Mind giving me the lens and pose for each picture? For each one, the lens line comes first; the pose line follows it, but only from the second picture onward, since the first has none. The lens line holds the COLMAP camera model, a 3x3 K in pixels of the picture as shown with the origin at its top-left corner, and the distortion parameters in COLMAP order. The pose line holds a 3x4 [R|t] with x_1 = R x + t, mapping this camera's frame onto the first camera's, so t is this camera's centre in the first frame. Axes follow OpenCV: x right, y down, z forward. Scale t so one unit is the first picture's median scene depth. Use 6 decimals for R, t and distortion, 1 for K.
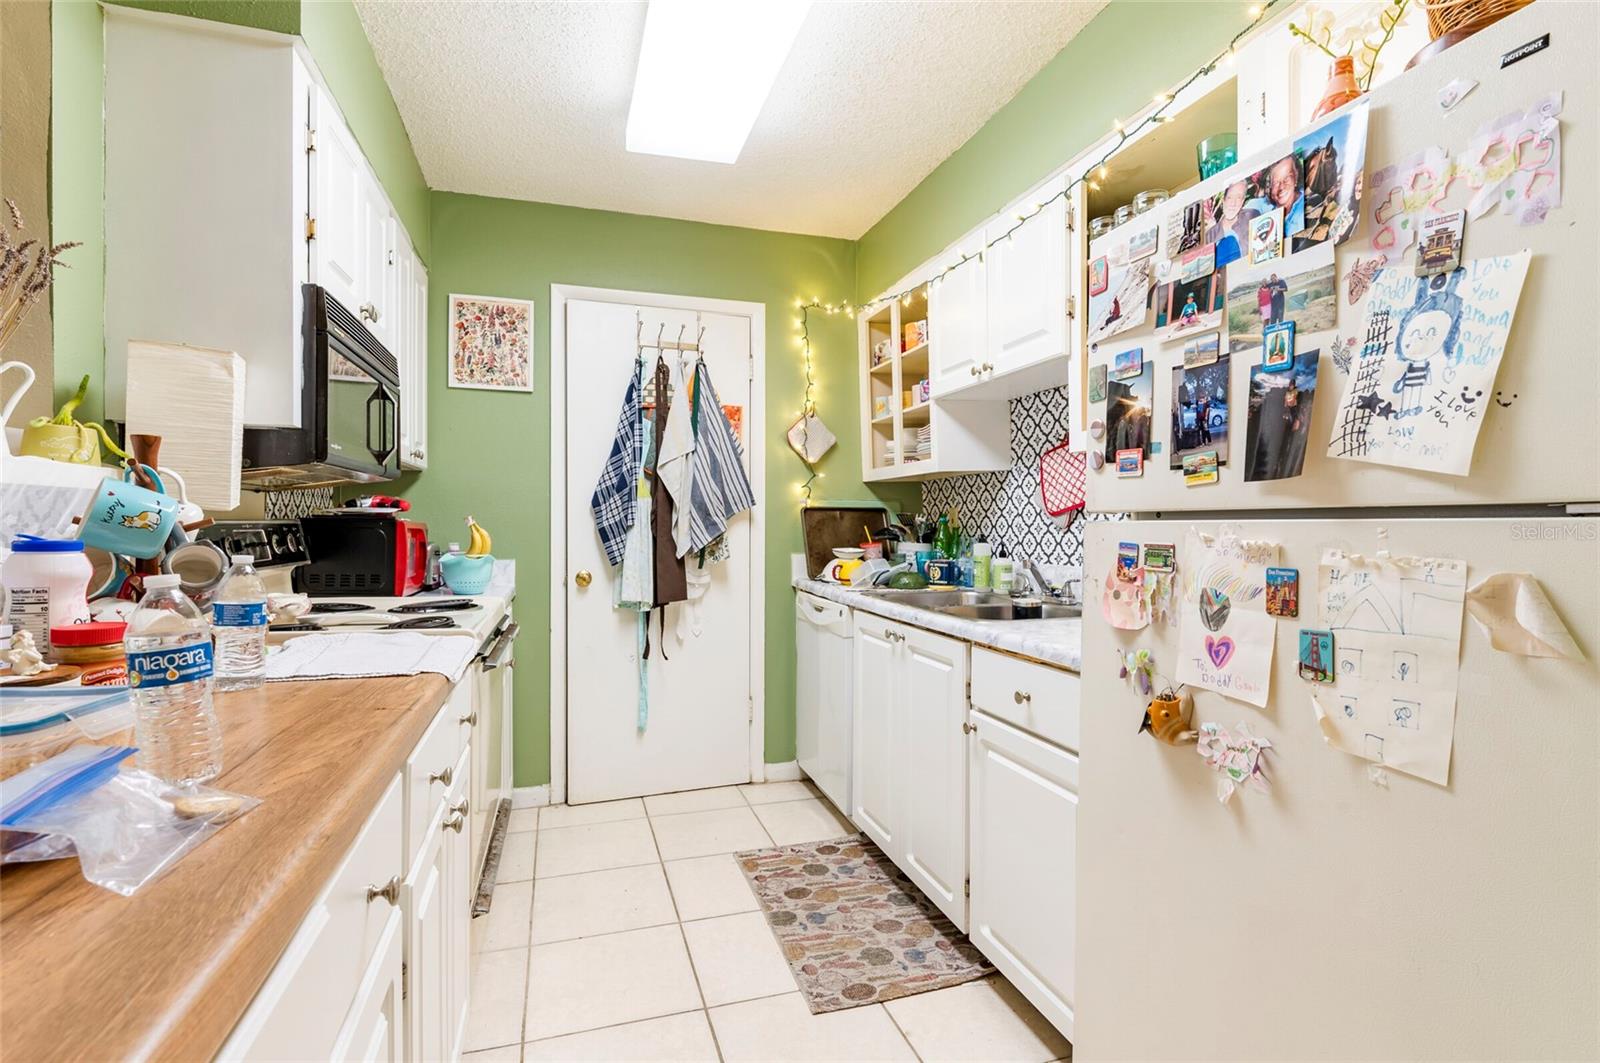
lens RADIAL K [[775.5, 0, 811.7], [0, 775.5, 529.5], [0, 0, 1]] dist [0.001292, 0.000056]
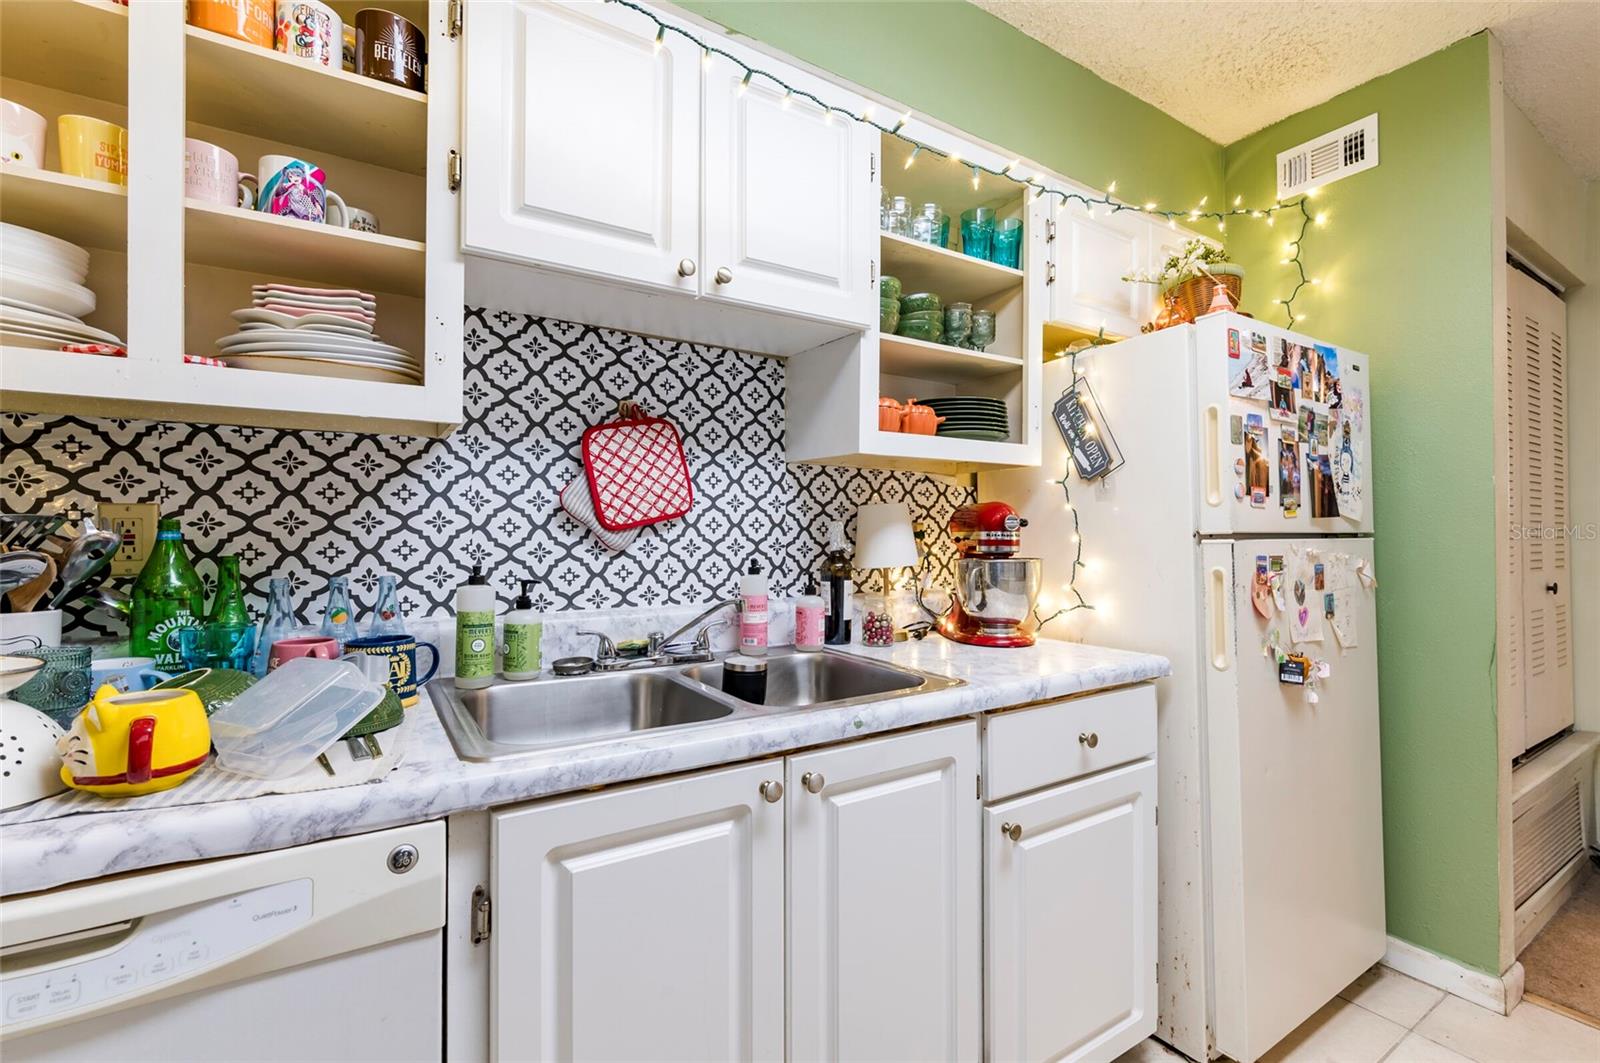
lens RADIAL K [[694.3, 0, 803.9], [0, 694.3, 530.3], [0, 0, 1]] dist [-0.003796, -0.000404]
pose [[-0.247541, 0.008225, 0.968842, -0.233661], [0.009475, 0.999937, -0.006068, -0.011246], [-0.968831, 0.007678, -0.247604, 0.848817]]
